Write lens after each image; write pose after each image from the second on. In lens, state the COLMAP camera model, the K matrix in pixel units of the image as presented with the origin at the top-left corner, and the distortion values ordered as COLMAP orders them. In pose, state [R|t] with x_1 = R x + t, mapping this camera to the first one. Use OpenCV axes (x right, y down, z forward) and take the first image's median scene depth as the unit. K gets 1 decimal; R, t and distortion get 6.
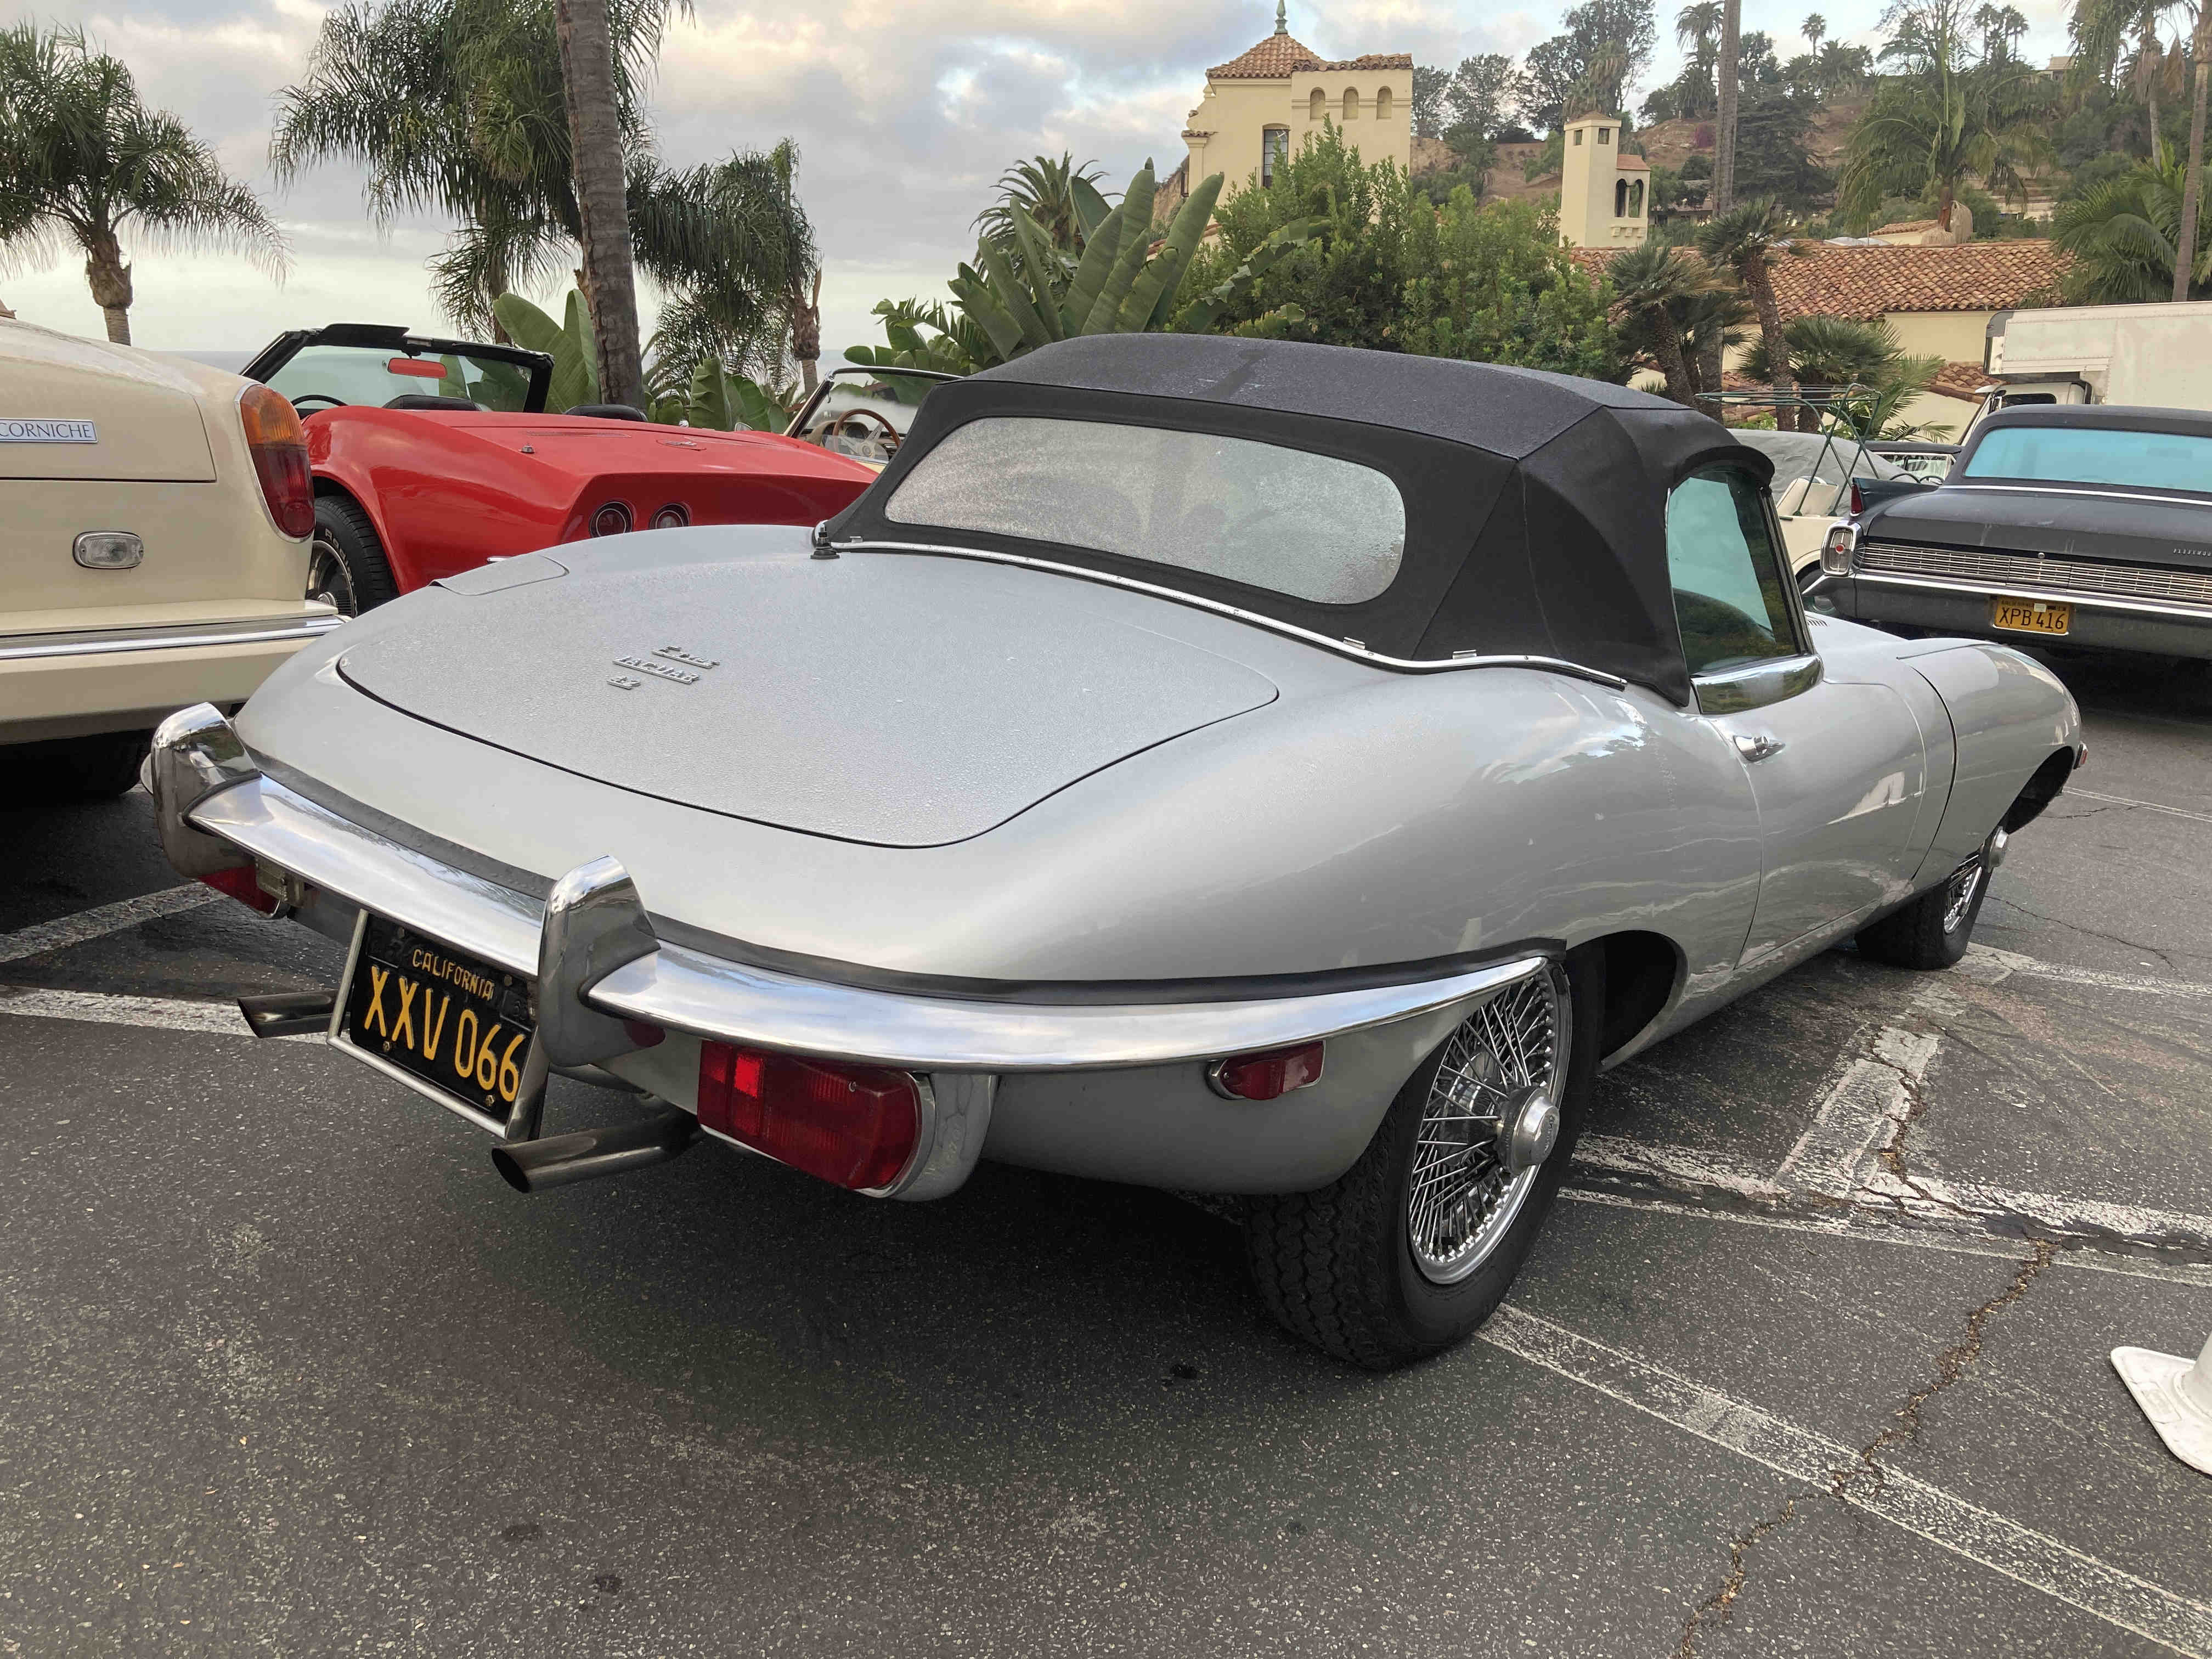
lens RADIAL K [[1678.4, 0, 1106.0], [0, 1678.4, 829.5], [0, 0, 1]] dist [-0.000492, 0.000949]
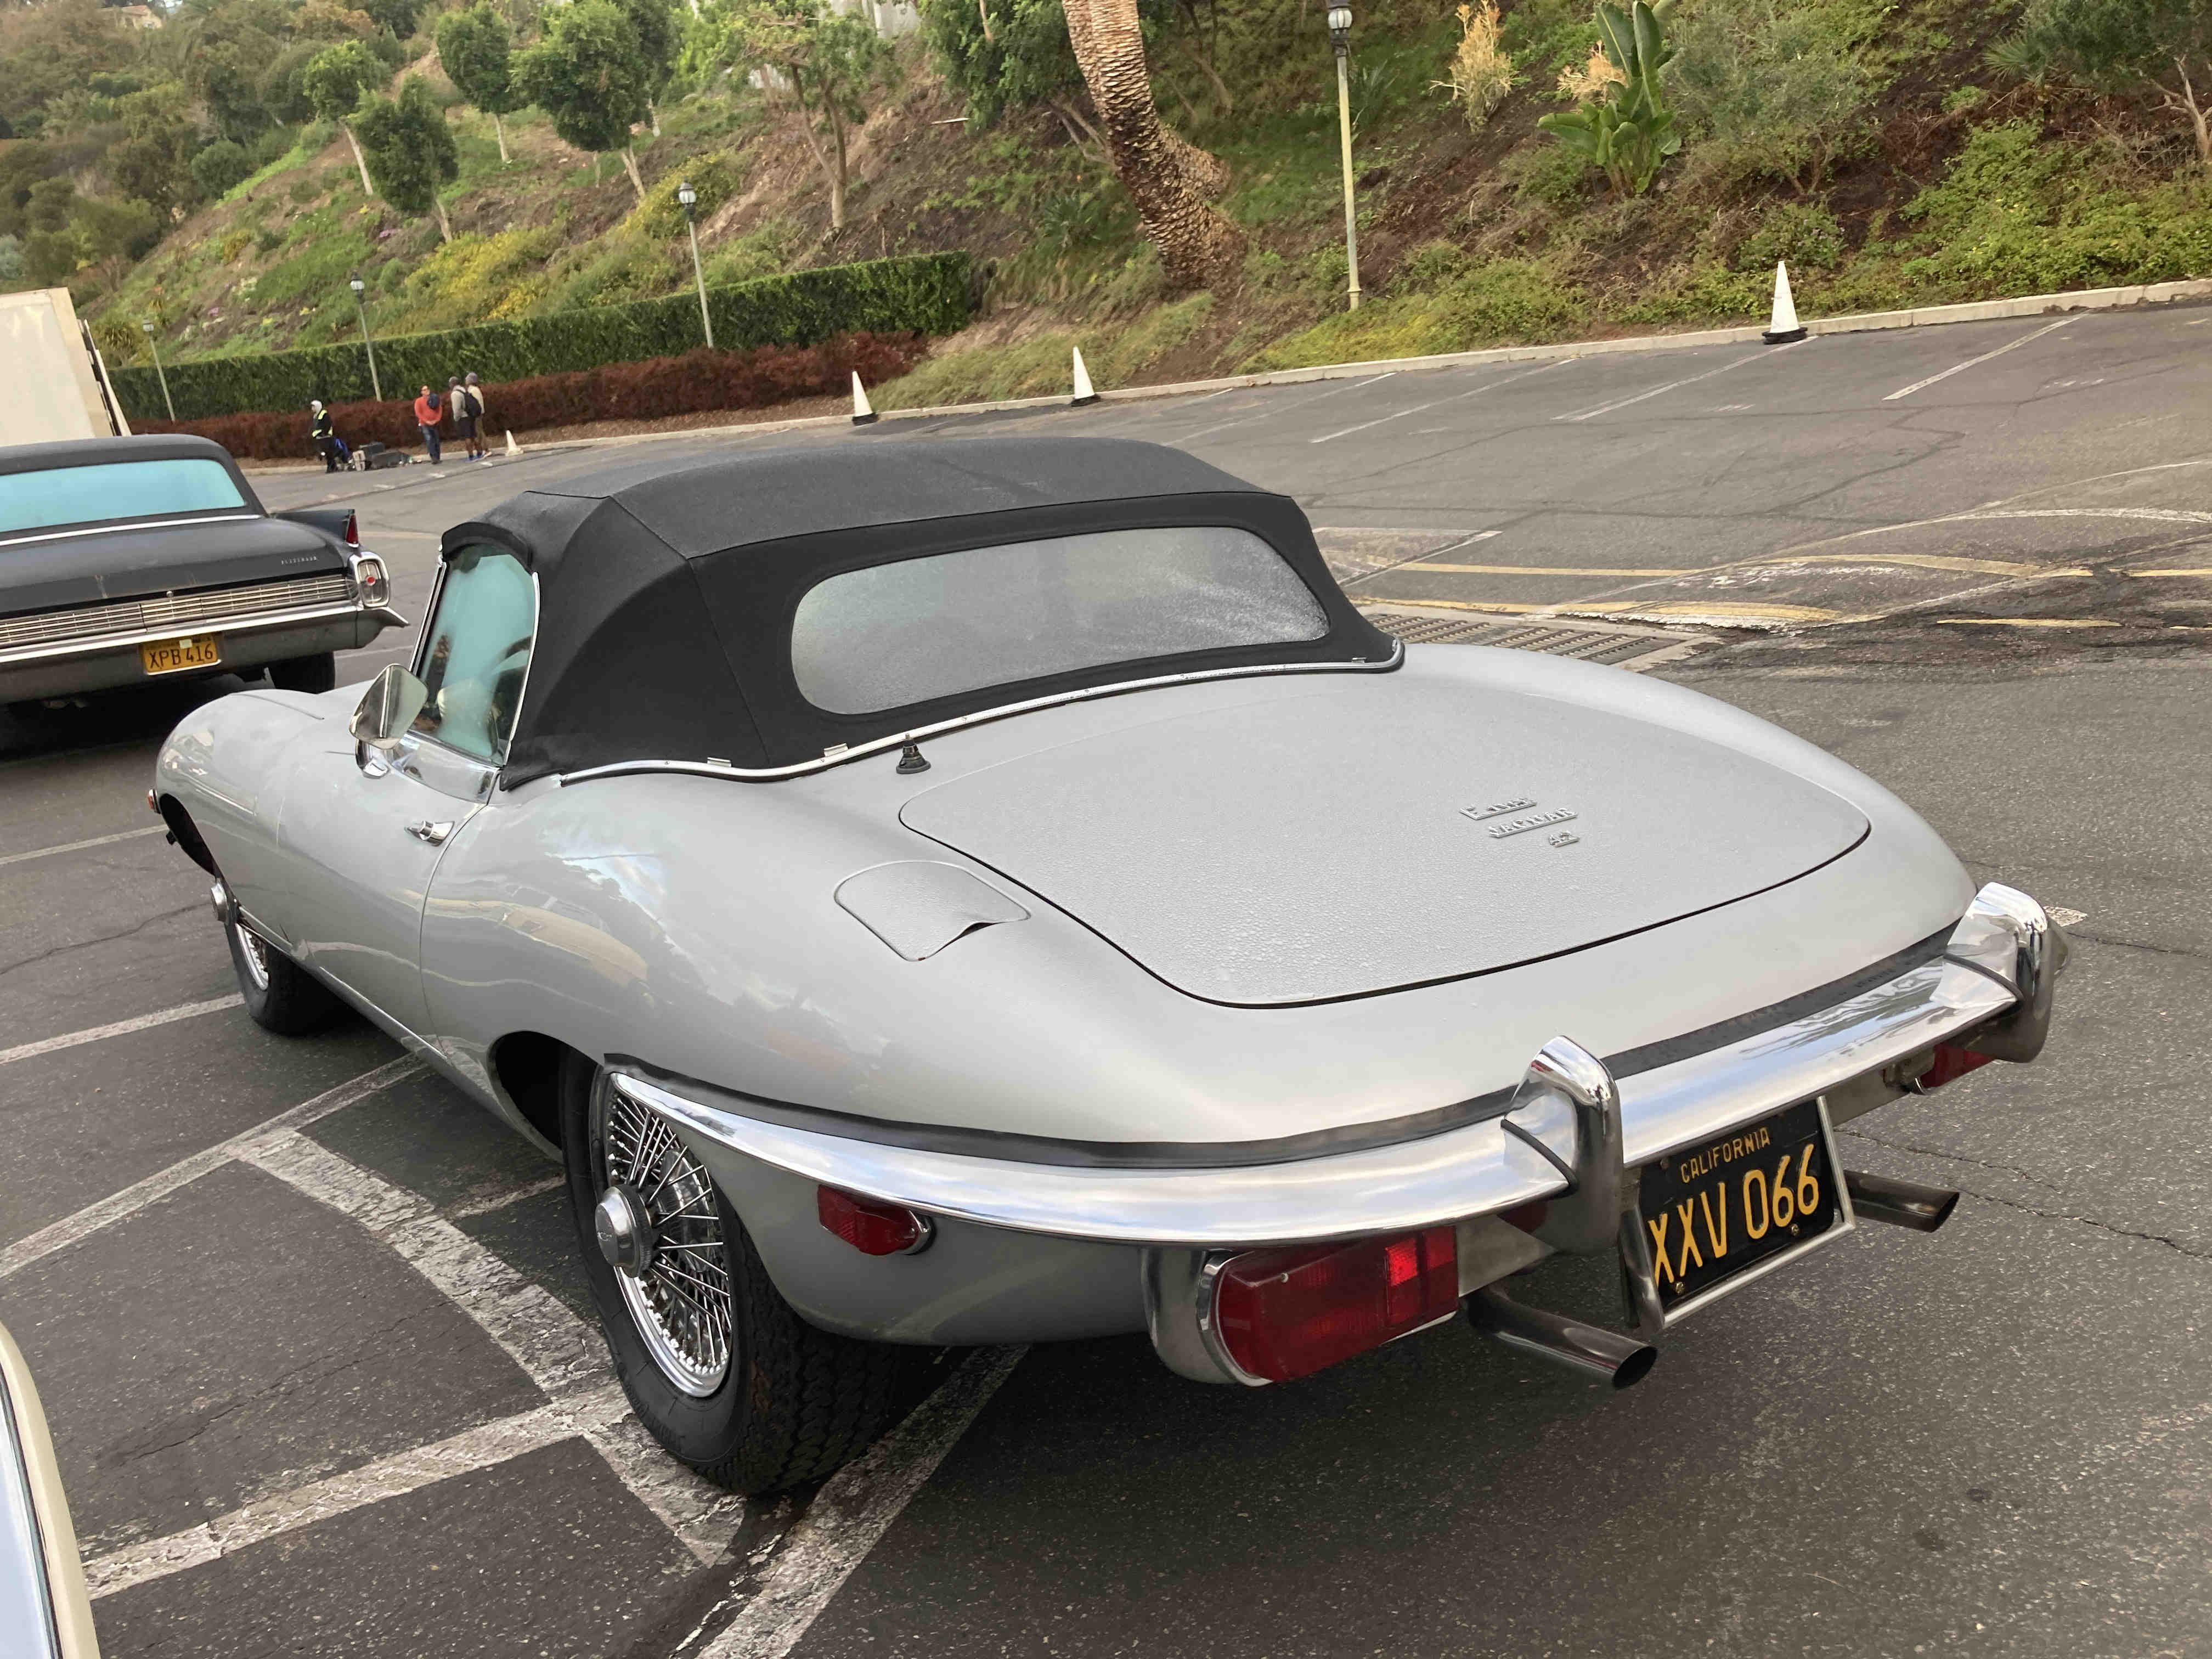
lens RADIAL K [[1678.4, 0, 1106.0], [0, 1678.4, 829.5], [0, 0, 1]] dist [-0.000492, 0.000949]
pose [[0.344676, -0.335079, 0.876881, -0.955755], [0.346416, 0.913593, 0.212942, -0.302517], [-0.872465, 0.230370, 0.430970, 0.636349]]
